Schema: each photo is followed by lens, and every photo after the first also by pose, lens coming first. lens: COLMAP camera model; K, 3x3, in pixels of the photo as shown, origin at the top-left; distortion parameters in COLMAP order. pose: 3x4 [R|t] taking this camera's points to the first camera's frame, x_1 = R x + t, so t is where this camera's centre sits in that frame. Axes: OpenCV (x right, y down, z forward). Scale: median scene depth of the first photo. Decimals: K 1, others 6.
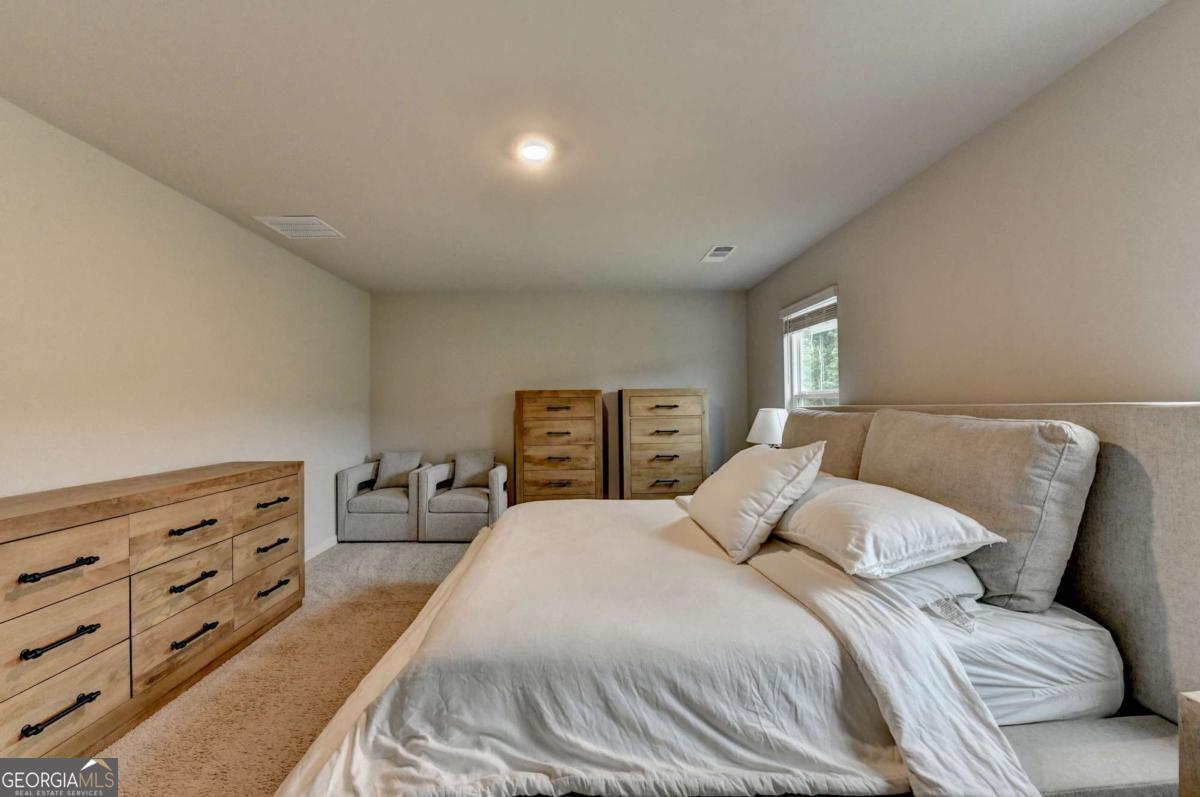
lens RADIAL K [[490.1, 0, 577.8], [0, 490.1, 416.1], [0, 0, 1]] dist [-0.020270, -0.000070]
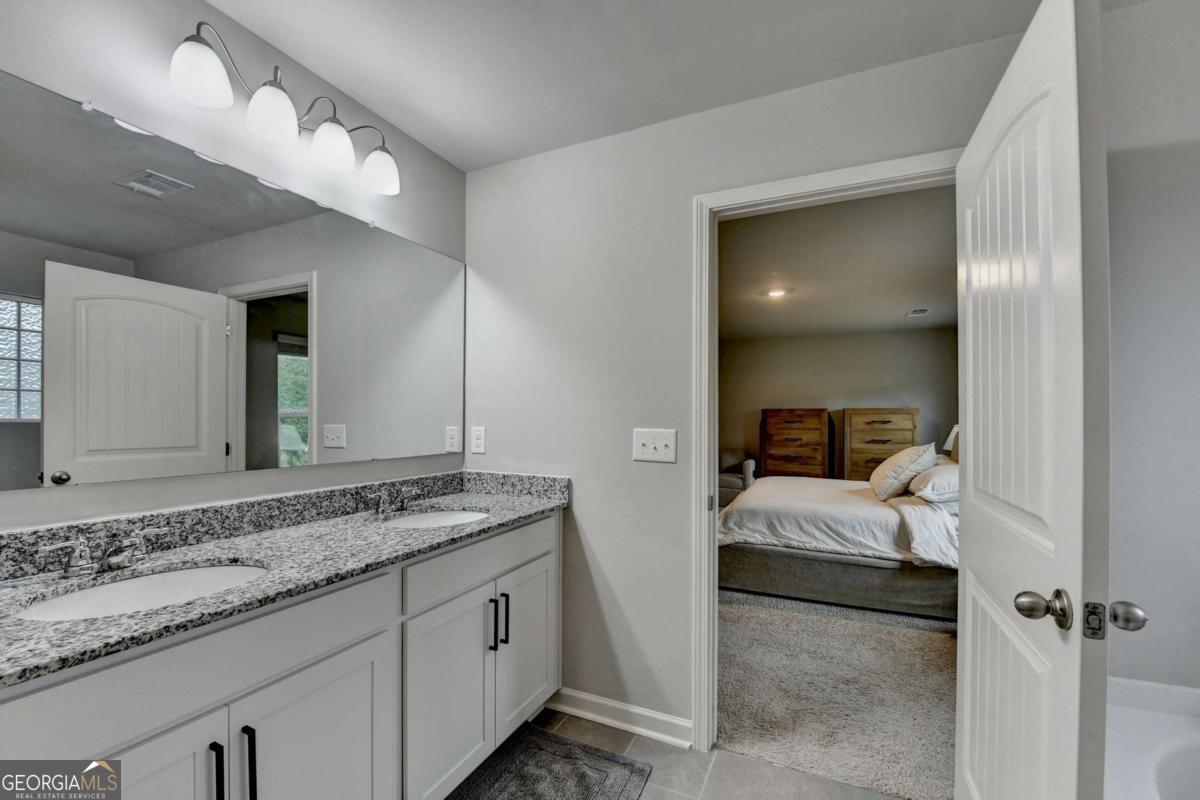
lens RADIAL K [[490.1, 0, 577.8], [0, 490.1, 417.6], [0, 0, 1]] dist [-0.020270, -0.000070]
pose [[0.889409, 0.014491, -0.456883, 0.120170], [-0.021909, 0.999700, -0.010944, 0.004267], [0.456588, 0.019744, 0.889459, -1.319437]]
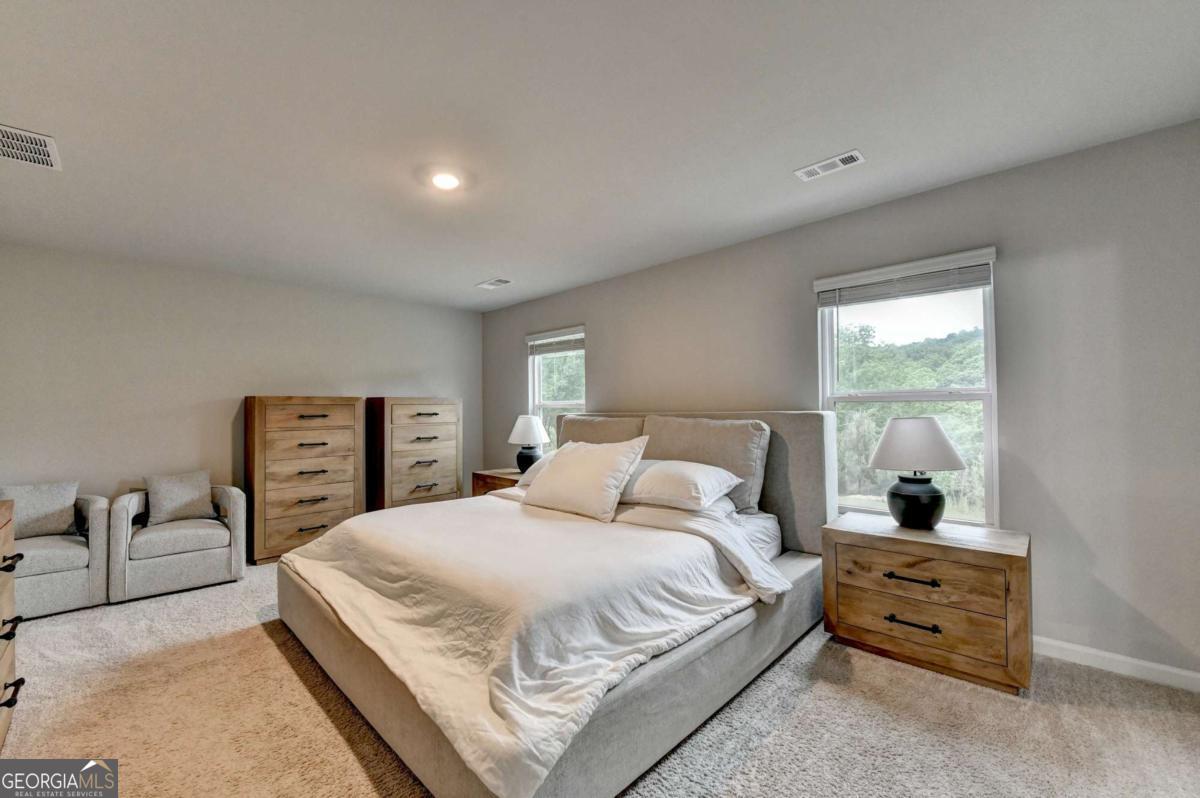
lens RADIAL K [[485.7, 0, 603.7], [0, 485.7, 427.9], [0, 0, 1]] dist [-0.021432, -0.000161]
pose [[0.709690, -0.022151, 0.704166, -0.662800], [0.016597, 0.999754, 0.014723, 0.001050], [-0.704319, 0.001238, 0.709882, -0.008209]]
